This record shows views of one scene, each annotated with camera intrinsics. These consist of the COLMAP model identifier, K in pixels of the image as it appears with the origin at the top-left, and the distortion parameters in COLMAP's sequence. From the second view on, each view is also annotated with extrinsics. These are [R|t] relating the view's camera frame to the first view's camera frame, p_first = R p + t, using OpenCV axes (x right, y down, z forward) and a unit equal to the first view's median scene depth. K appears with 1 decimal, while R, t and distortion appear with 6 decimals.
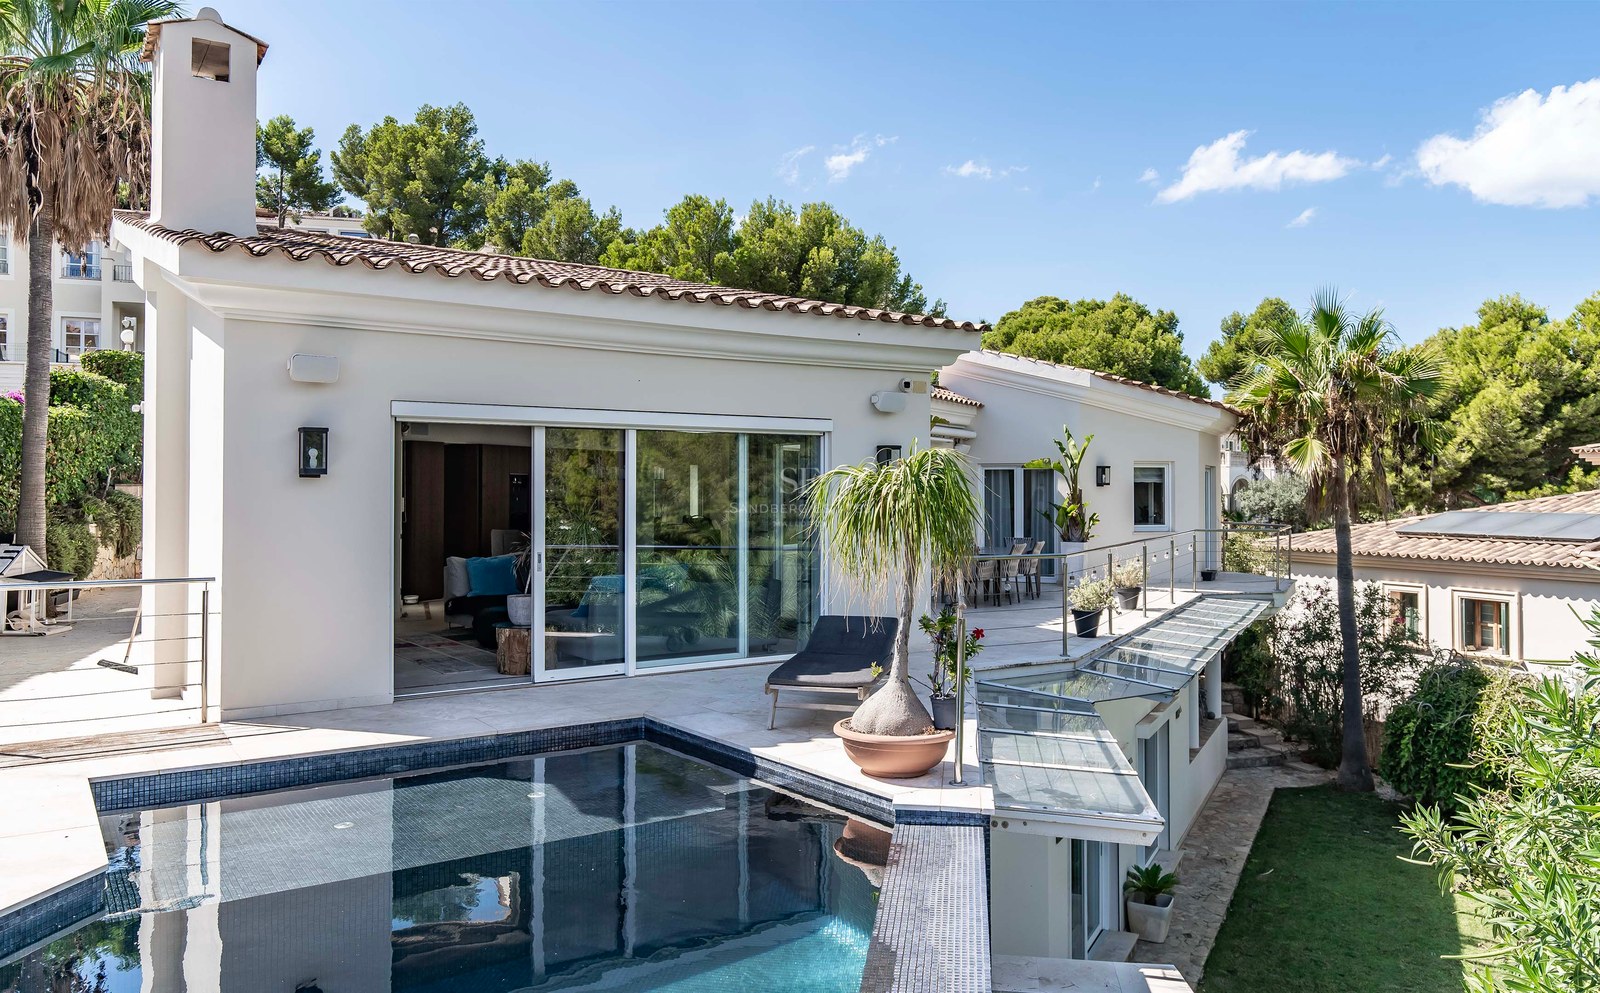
lens RADIAL K [[1291.9, 0, 829.8], [0, 1291.9, 400.9], [0, 0, 1]] dist [-0.023855, 0.001153]
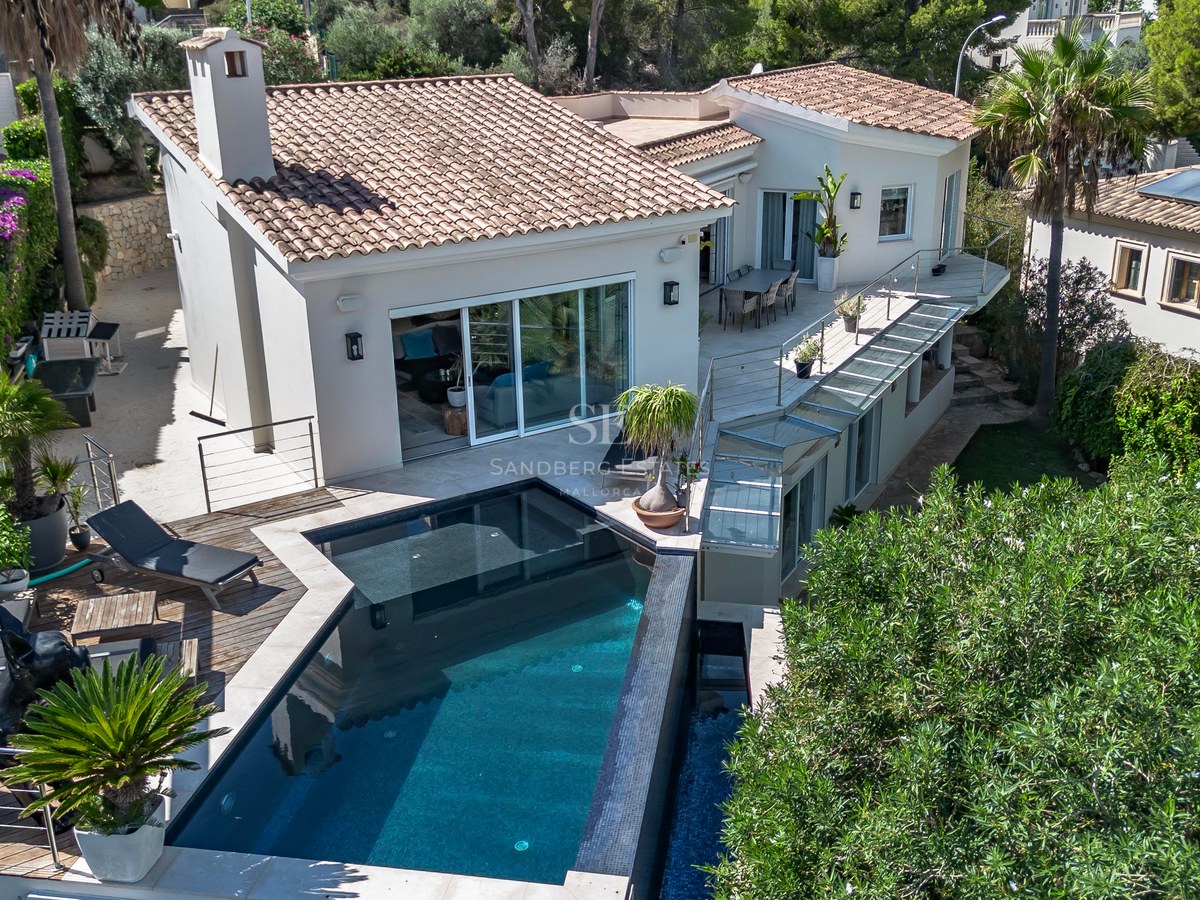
lens RADIAL K [[1159.1, 0, 594.4], [0, 1159.1, 452.7], [0, 0, 1]] dist [0.011612, -0.002100]
pose [[0.998713, -0.007992, -0.050075, 0.017155], [0.024825, 0.938136, 0.345377, -0.217822], [0.044217, -0.346176, 0.937127, -0.345963]]
